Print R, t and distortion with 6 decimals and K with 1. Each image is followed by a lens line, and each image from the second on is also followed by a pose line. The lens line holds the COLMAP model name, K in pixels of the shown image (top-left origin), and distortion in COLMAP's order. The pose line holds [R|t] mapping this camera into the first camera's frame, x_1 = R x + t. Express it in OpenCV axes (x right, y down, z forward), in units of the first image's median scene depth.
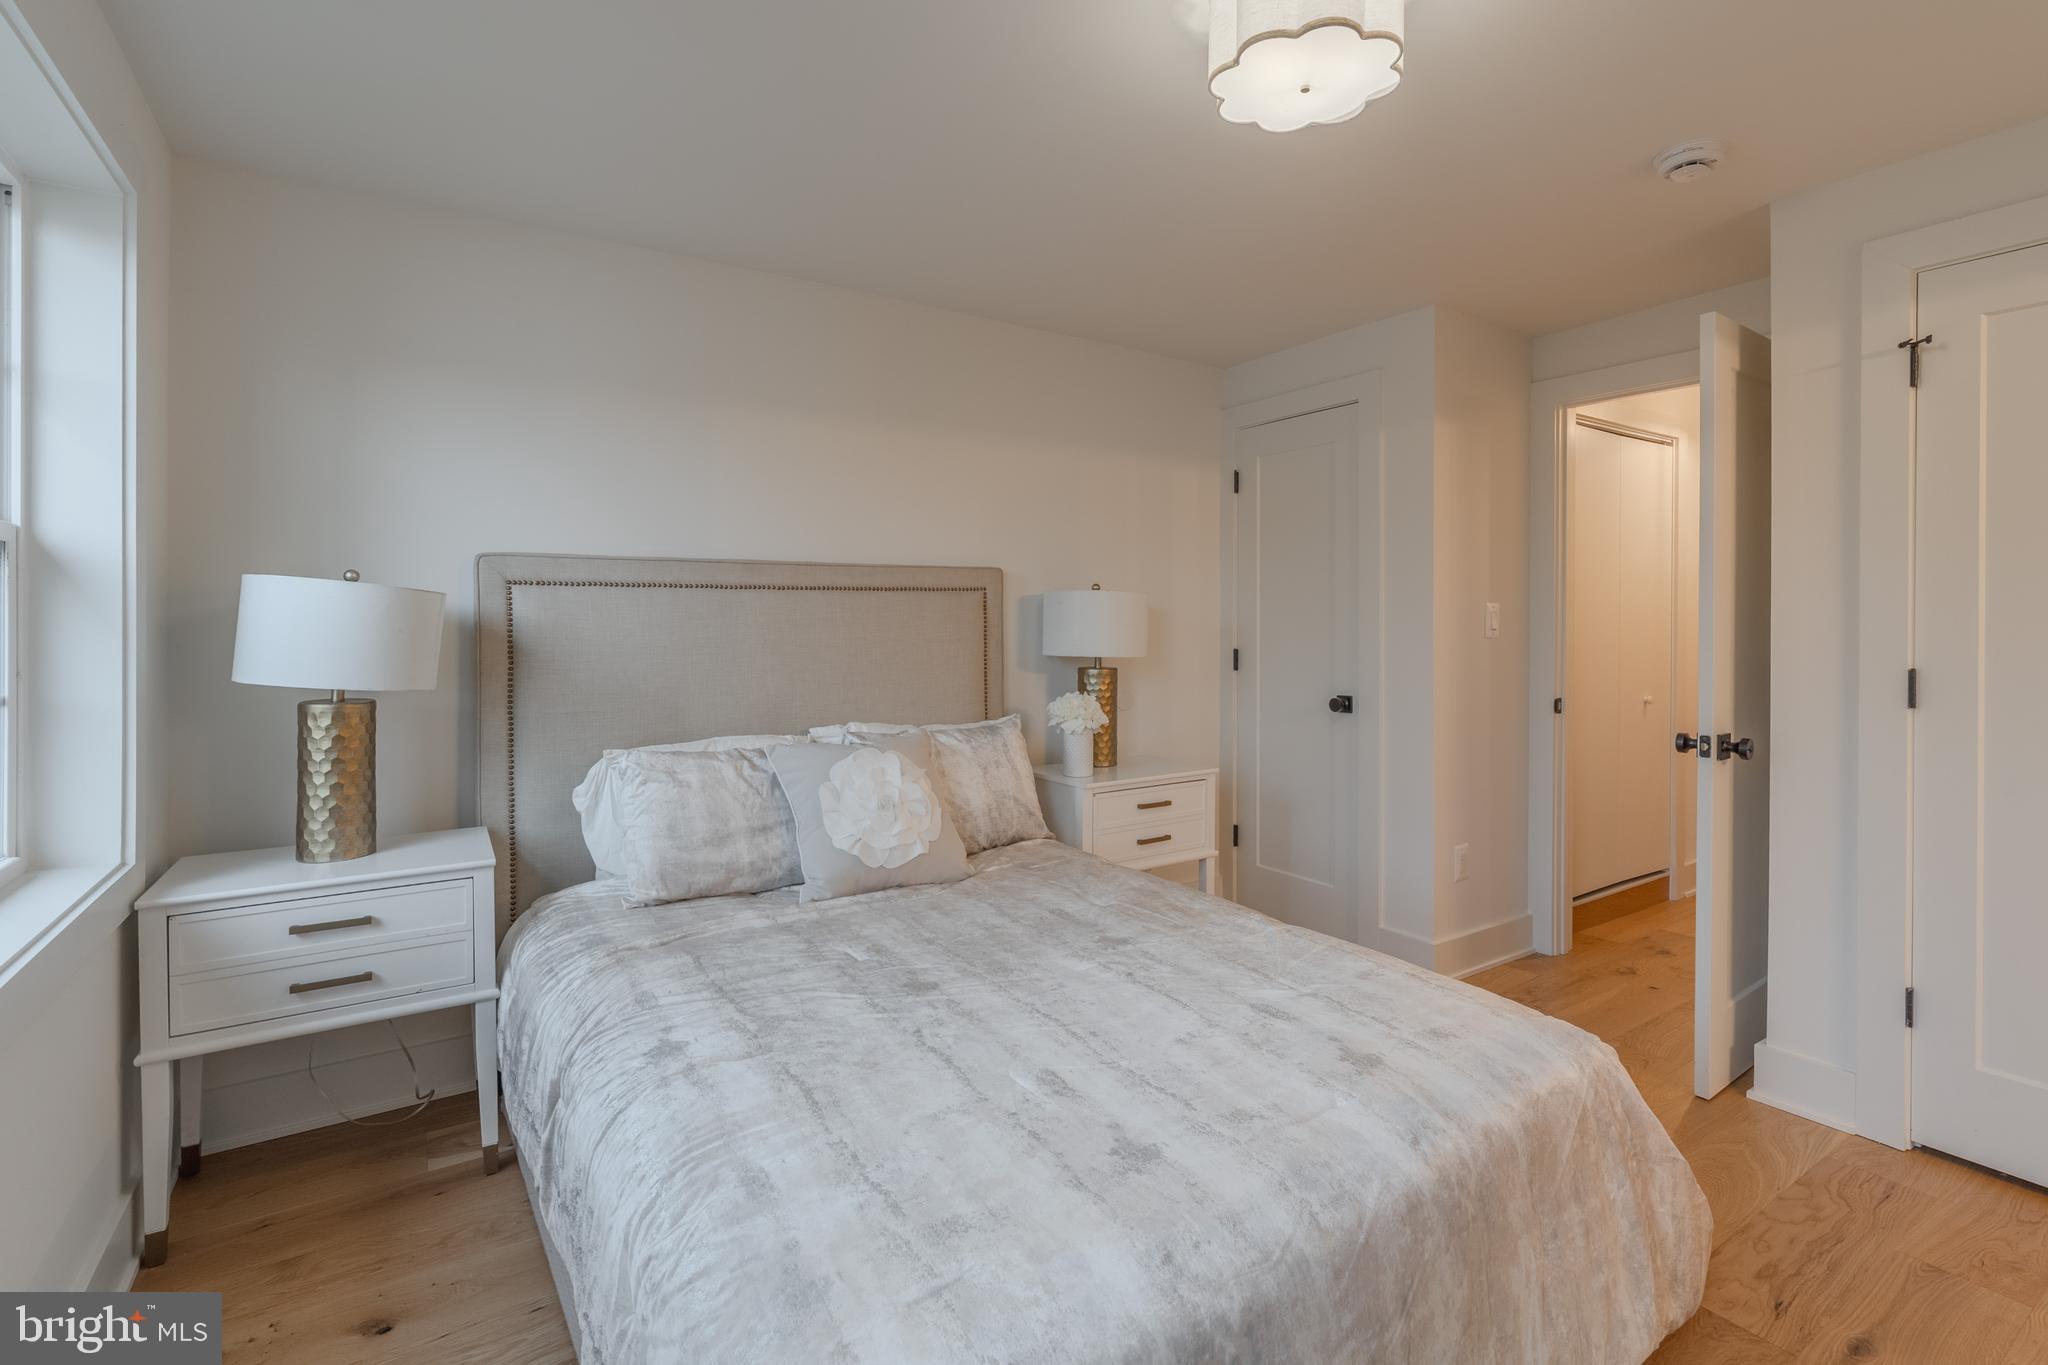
lens RADIAL K [[960.8, 0, 1031.6], [0, 960.8, 655.5], [0, 0, 1]] dist [-0.005577, 0.000215]
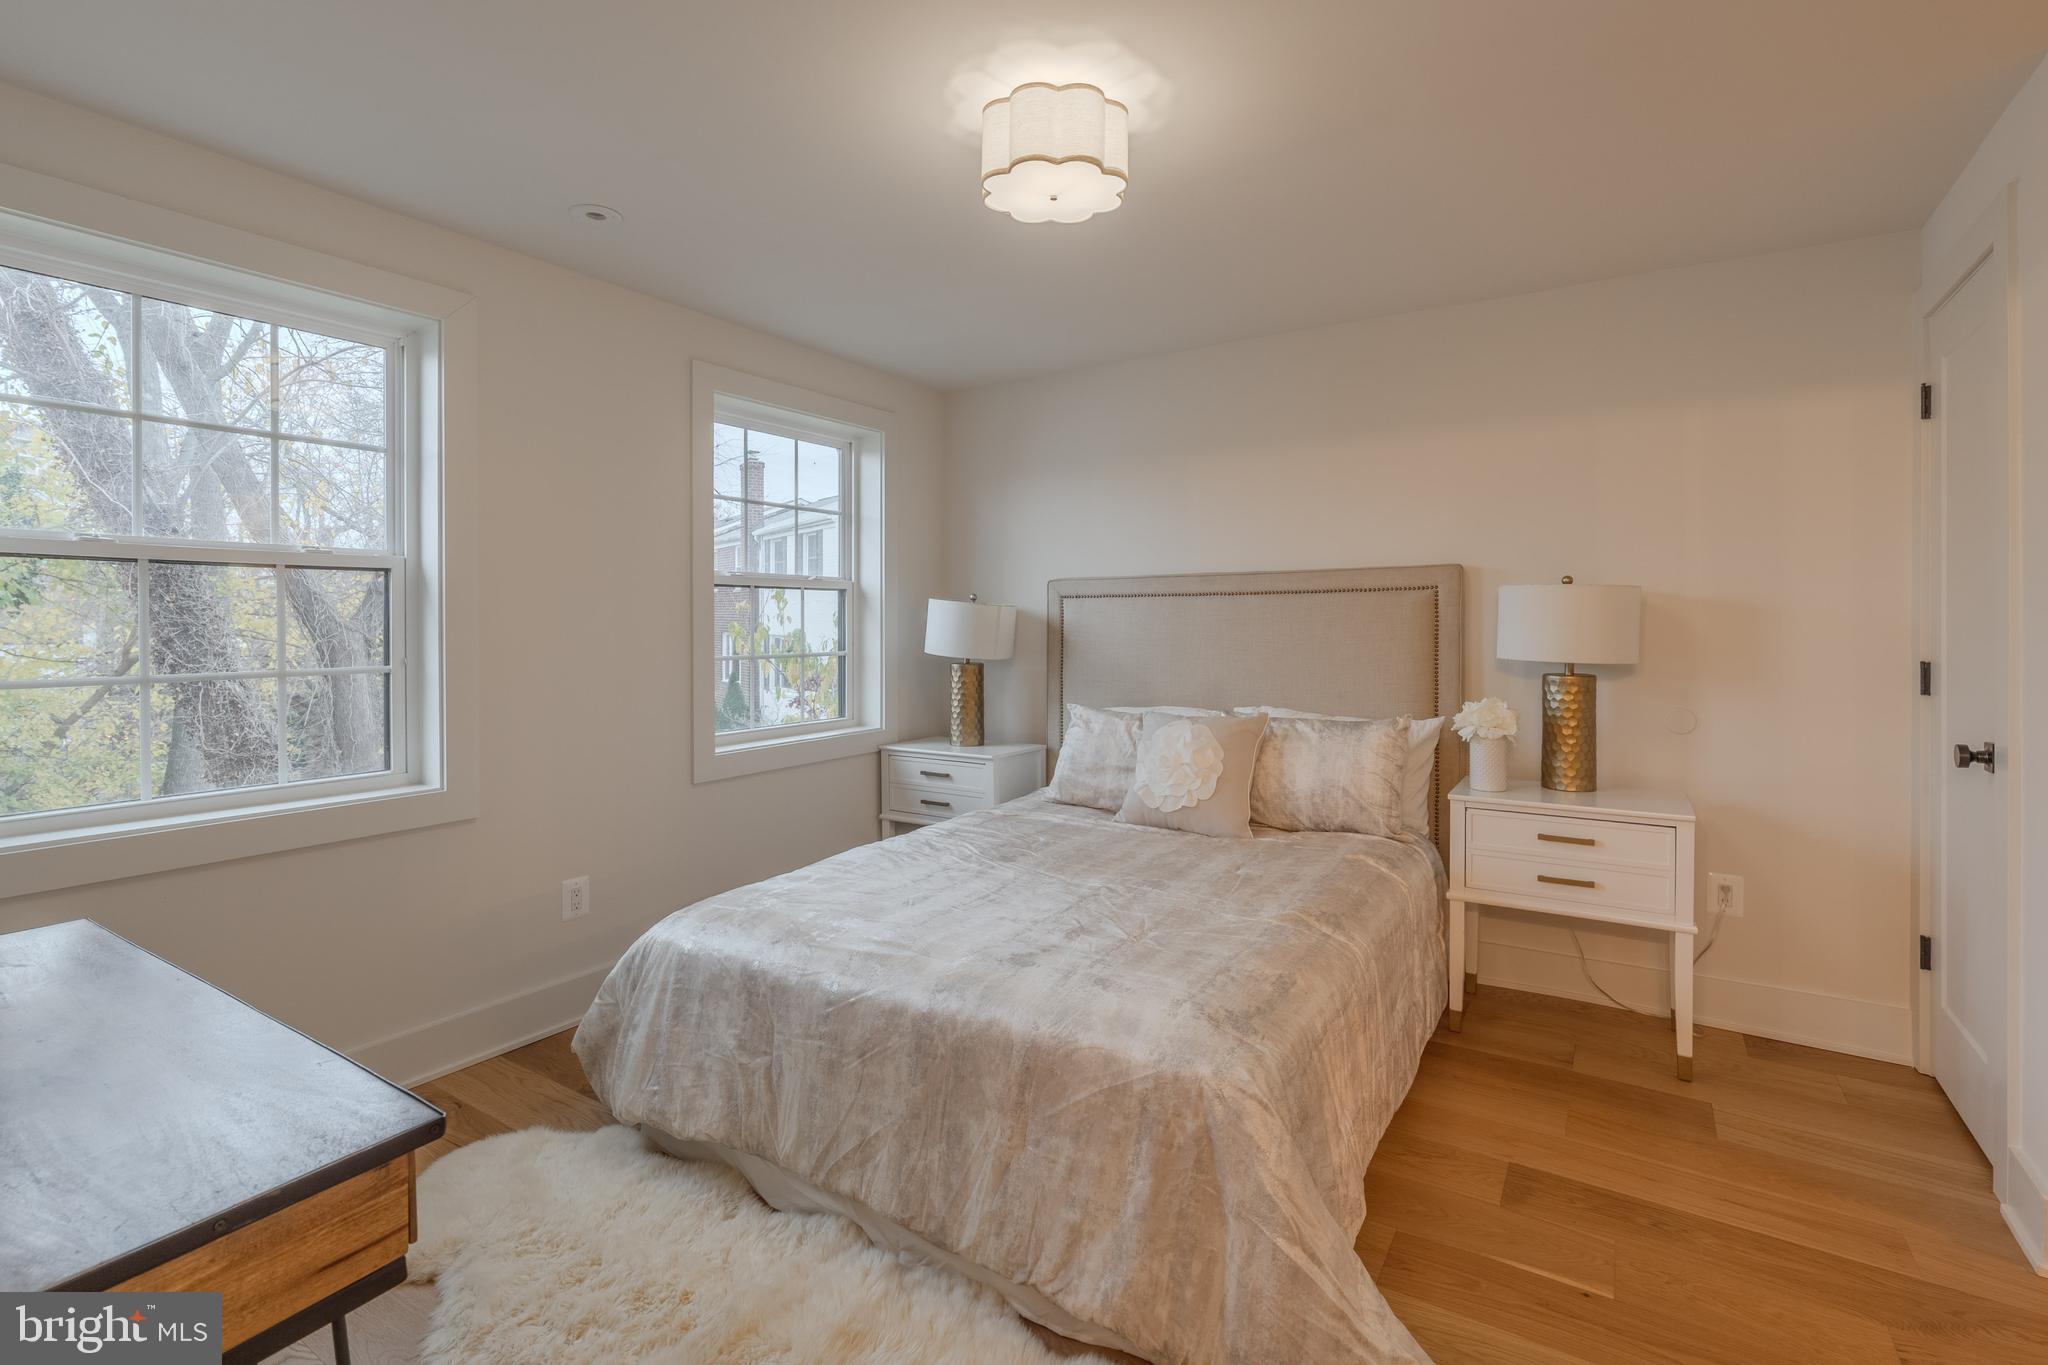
lens RADIAL K [[941.7, 0, 980.4], [0, 941.7, 678.2], [0, 0, 1]] dist [-0.002805, 0.001092]
pose [[0.371164, 0.054157, -0.926987, 0.885261], [-0.030900, 0.998465, 0.045961, -0.008472], [0.928053, 0.011585, 0.372268, 0.283384]]
